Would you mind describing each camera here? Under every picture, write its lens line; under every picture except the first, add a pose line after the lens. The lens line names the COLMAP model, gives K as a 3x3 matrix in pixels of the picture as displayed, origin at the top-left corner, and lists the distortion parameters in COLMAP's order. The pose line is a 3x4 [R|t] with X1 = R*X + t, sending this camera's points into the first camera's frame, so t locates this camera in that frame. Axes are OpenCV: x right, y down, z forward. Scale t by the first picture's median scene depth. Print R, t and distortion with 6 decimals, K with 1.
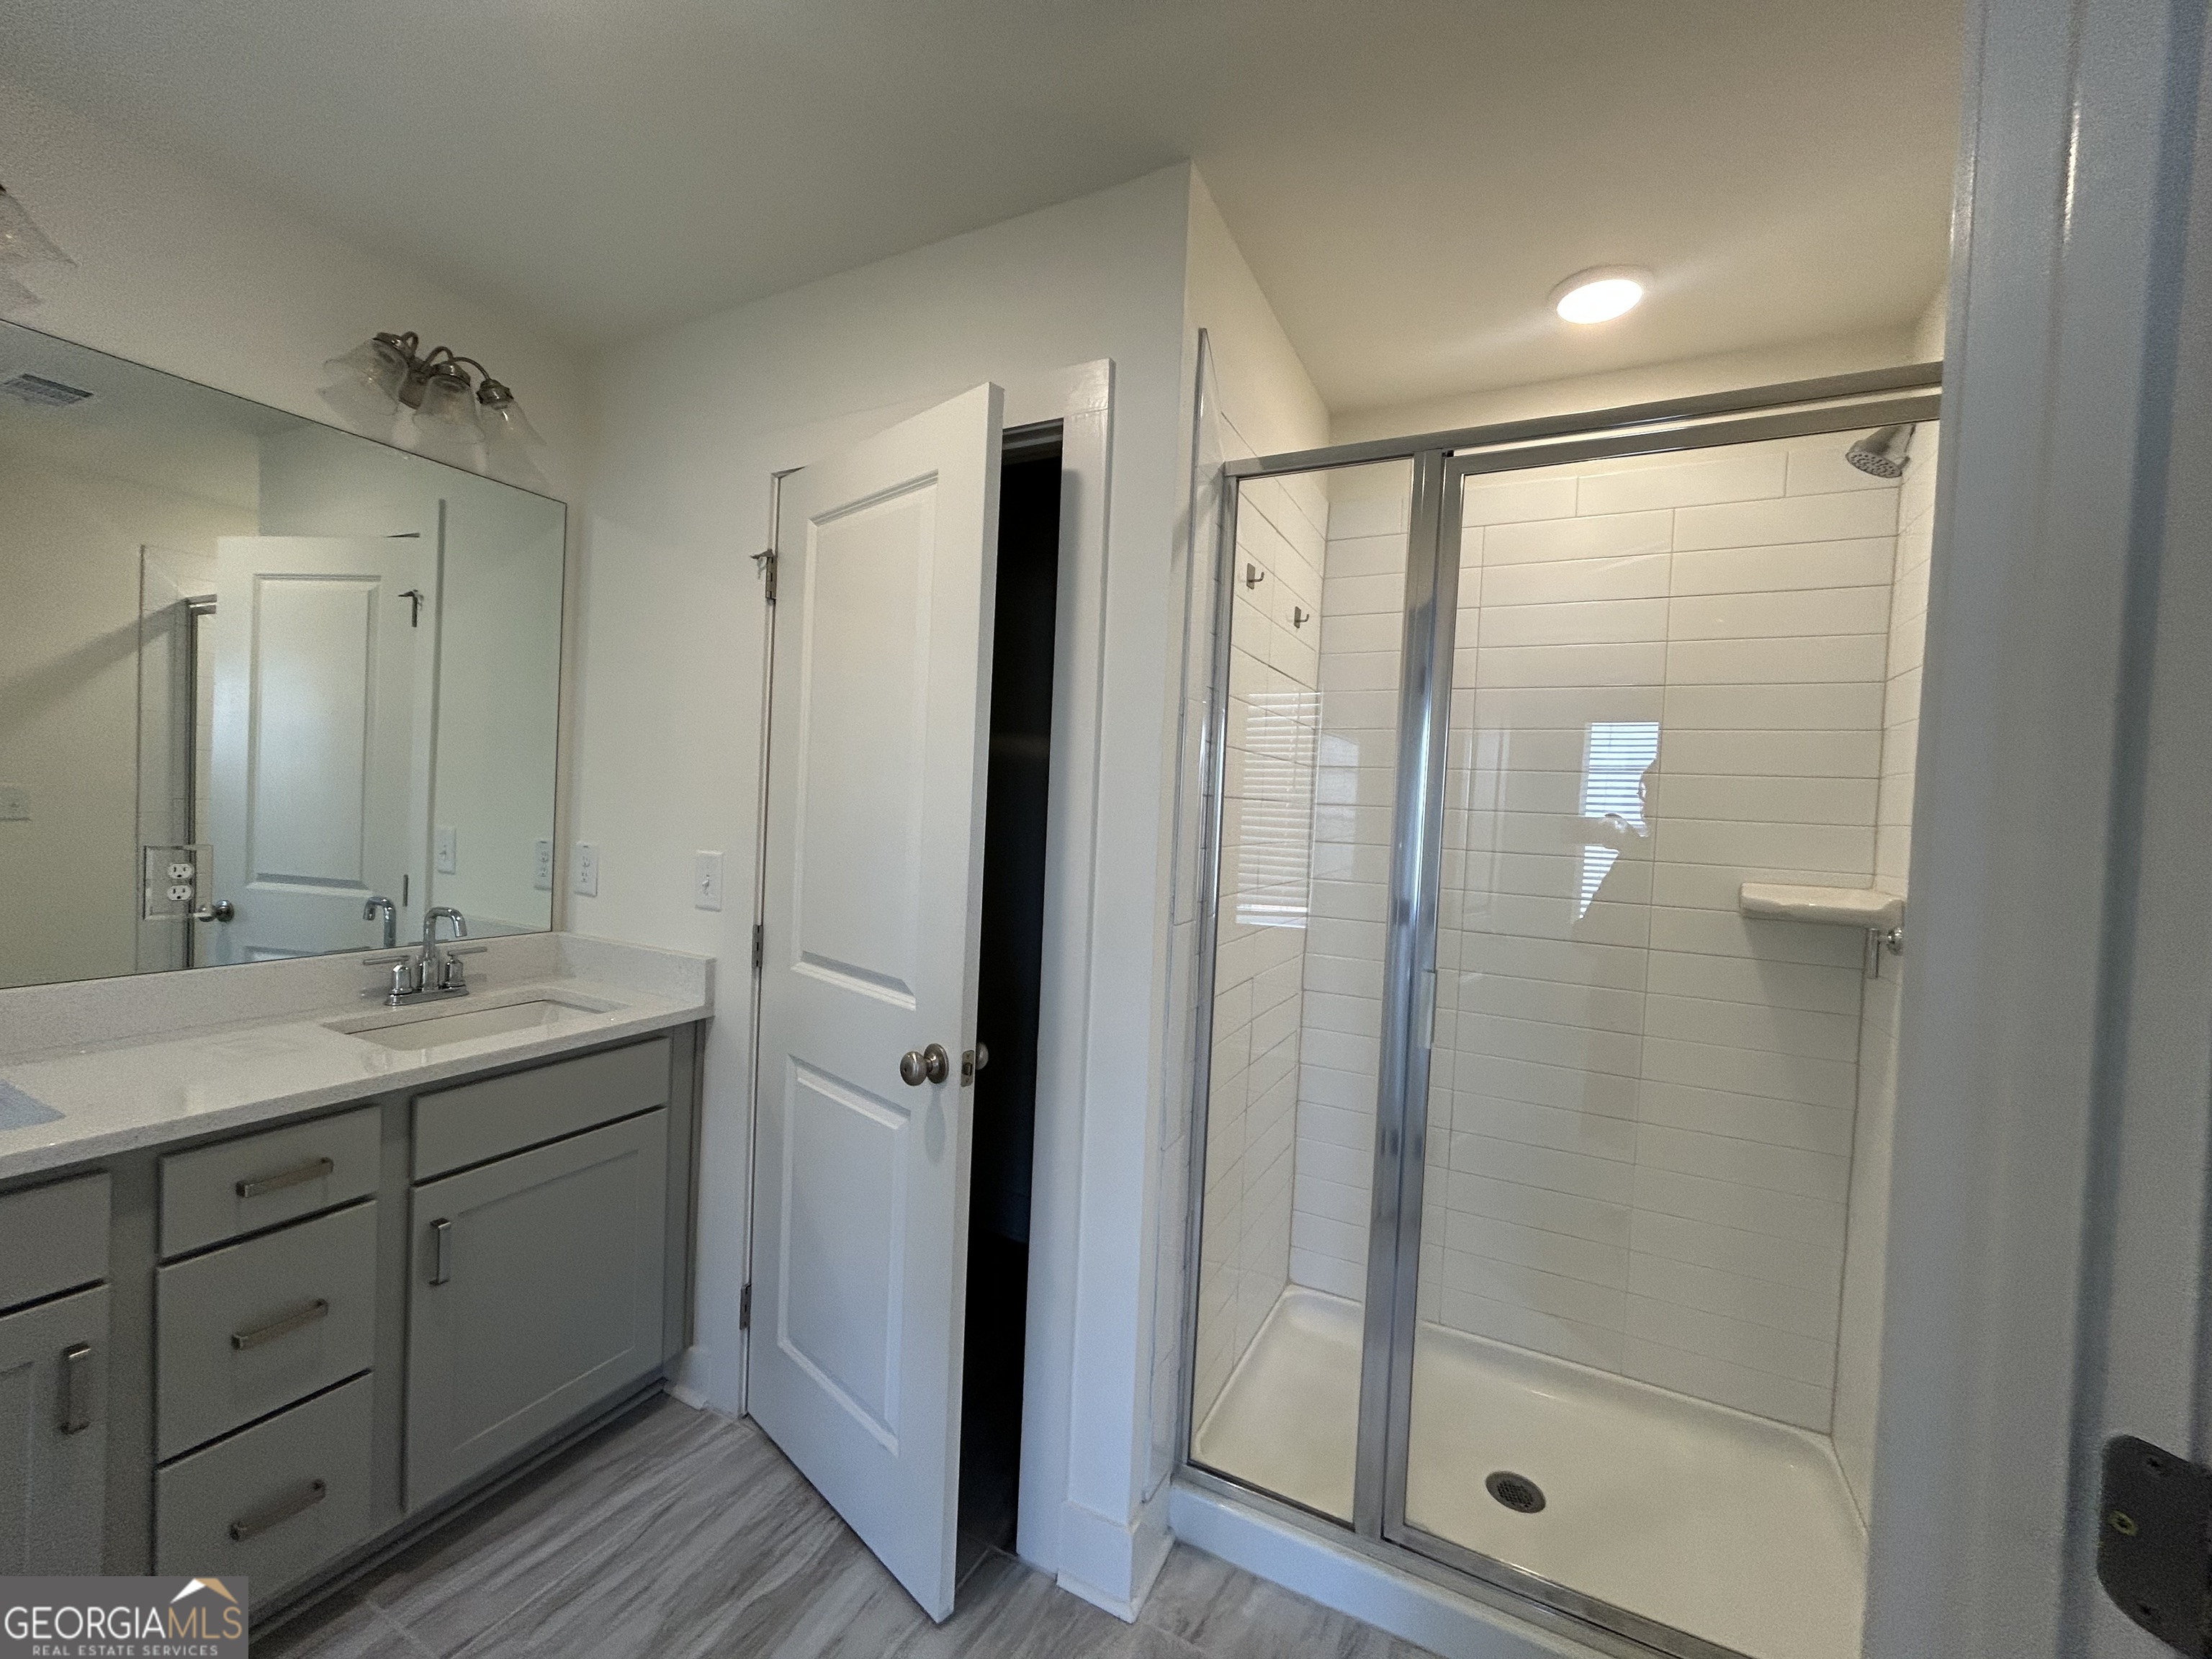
lens RADIAL K [[898.7, 0, 1103.2], [0, 898.7, 825.4], [0, 0, 1]] dist [0.001582, 0.000002]
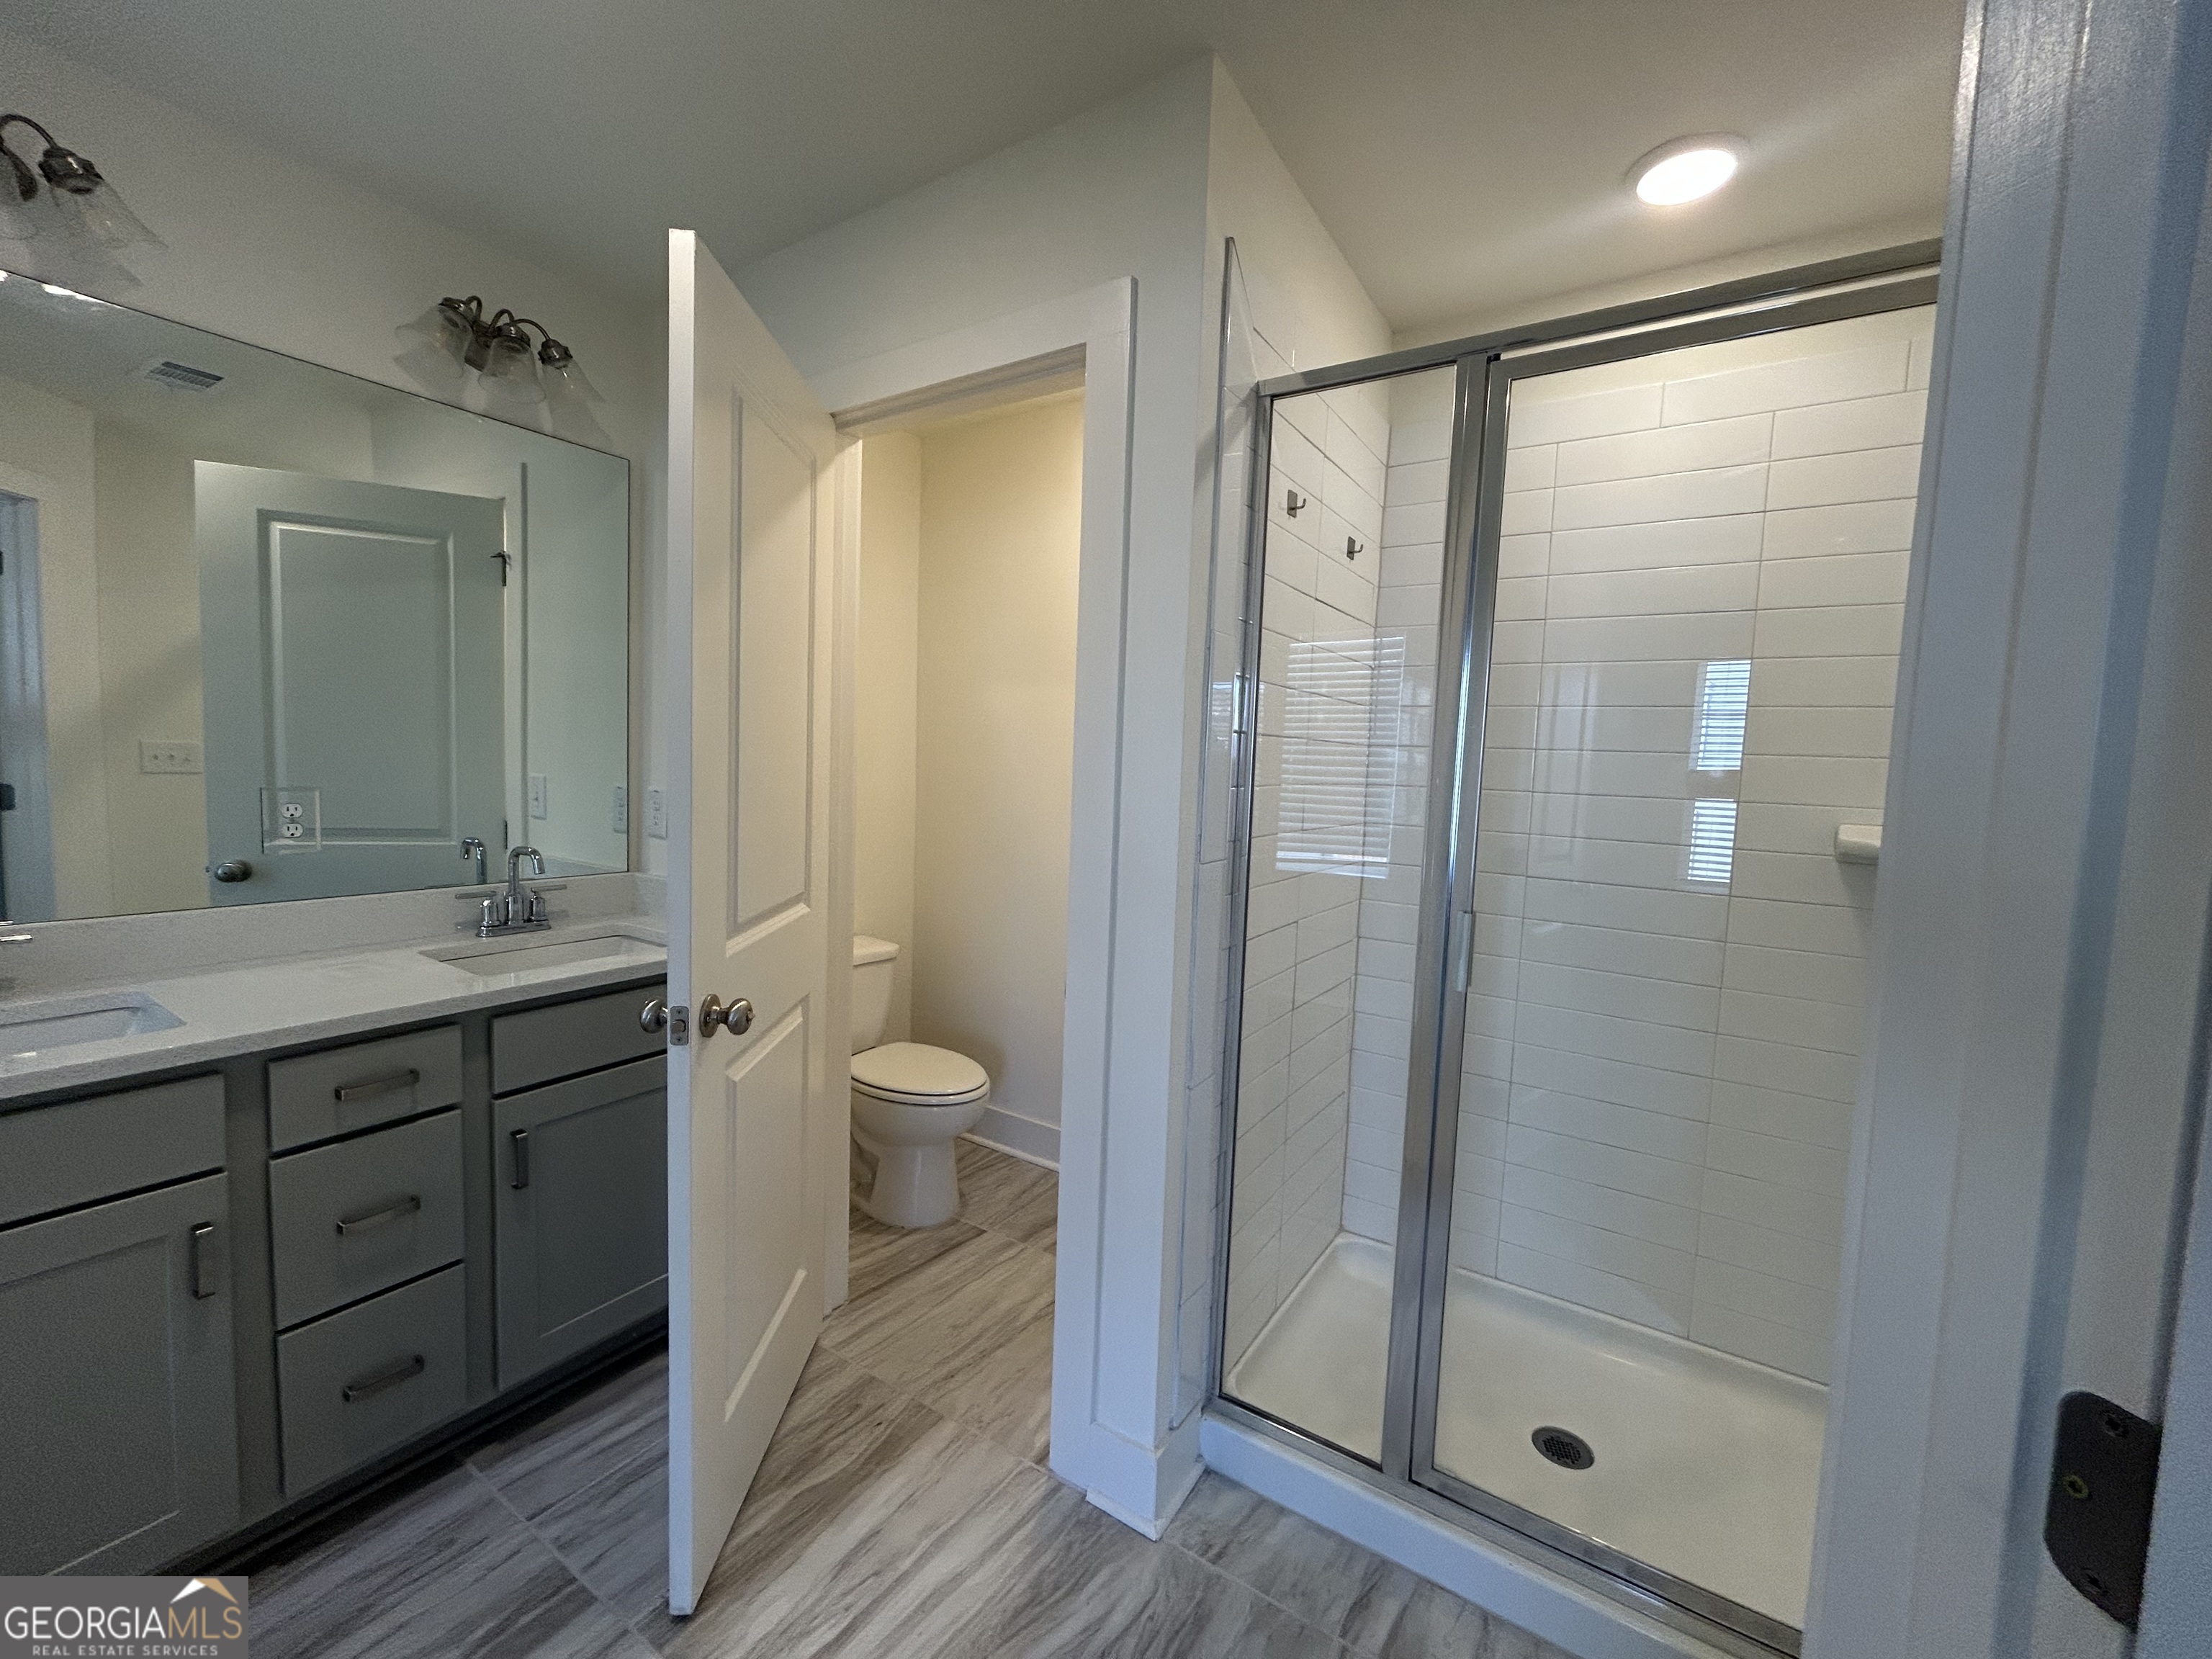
lens RADIAL K [[898.7, 0, 1100.1], [0, 898.7, 823.8], [0, 0, 1]] dist [0.001582, 0.000002]
pose [[0.994416, 0.000008, -0.105534, 0.066131], [0.004975, 0.998885, 0.046953, 0.018776], [0.105417, -0.047215, 0.993307, 0.011992]]
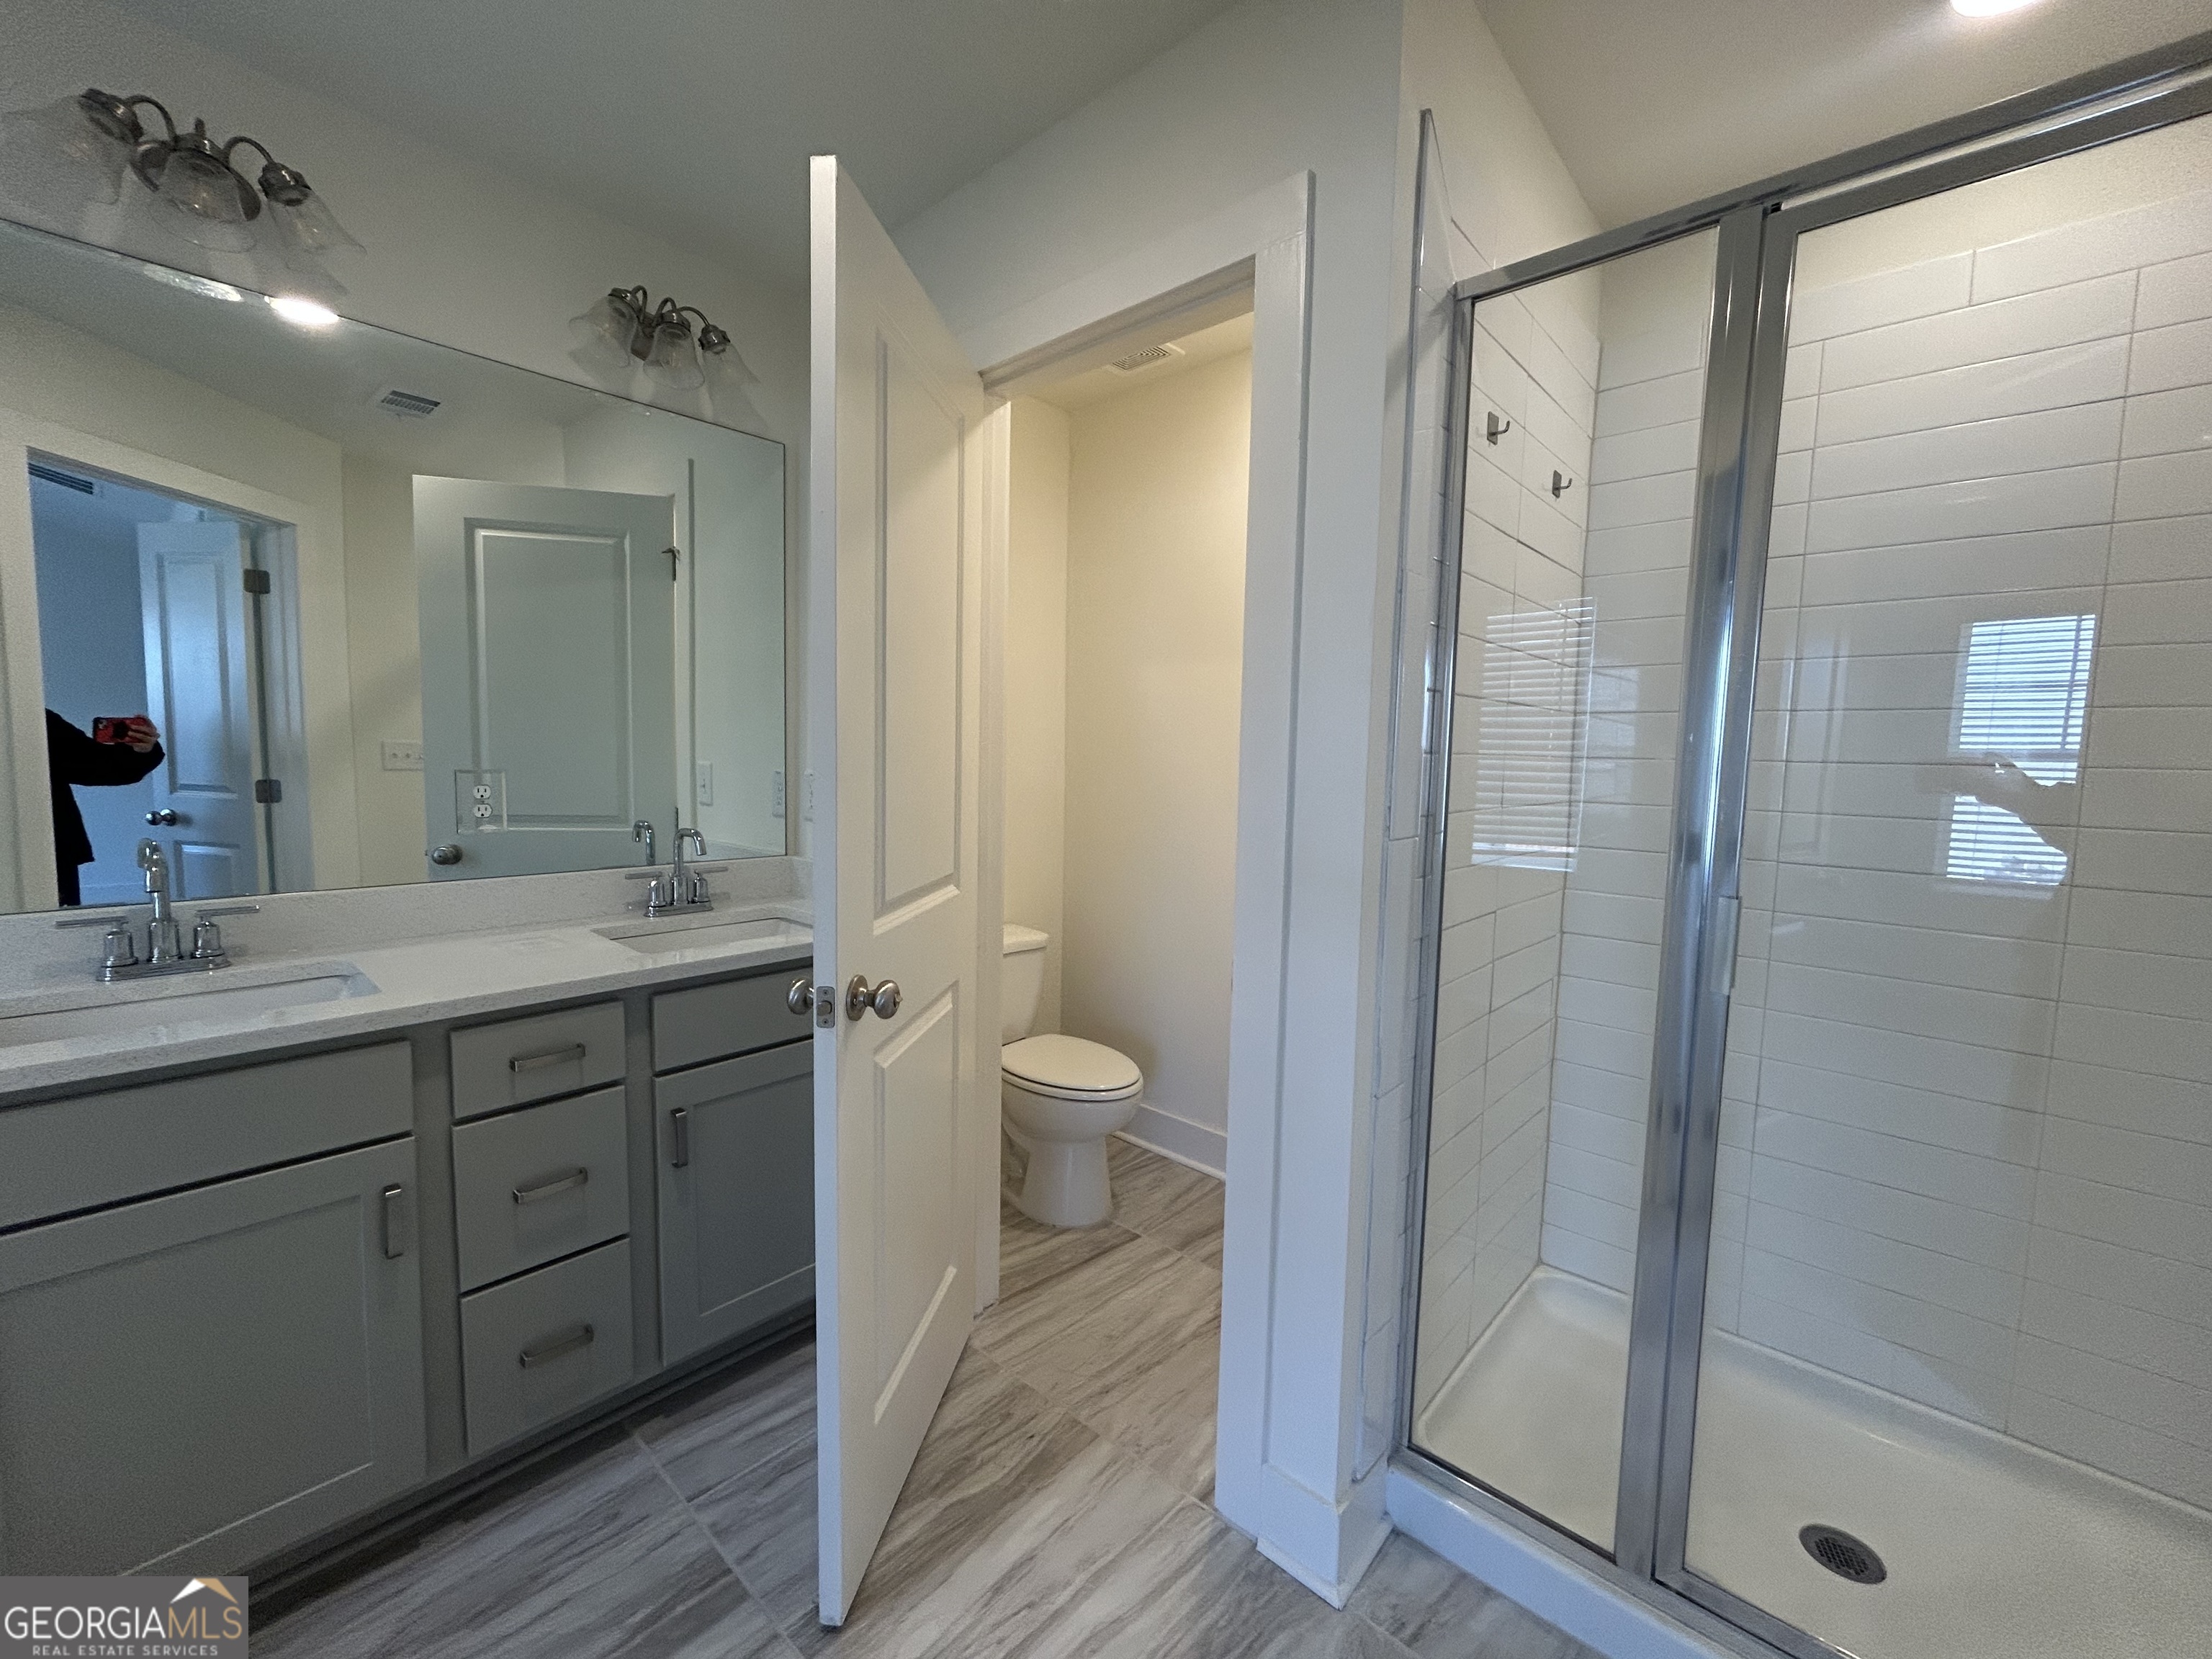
lens RADIAL K [[898.7, 0, 1101.2], [0, 898.7, 823.9], [0, 0, 1]] dist [0.001582, 0.000002]
pose [[0.965379, -0.002304, -0.260840, 0.033350], [0.015437, 0.998713, 0.048313, 0.045000], [0.260393, -0.050667, 0.964172, 0.091735]]
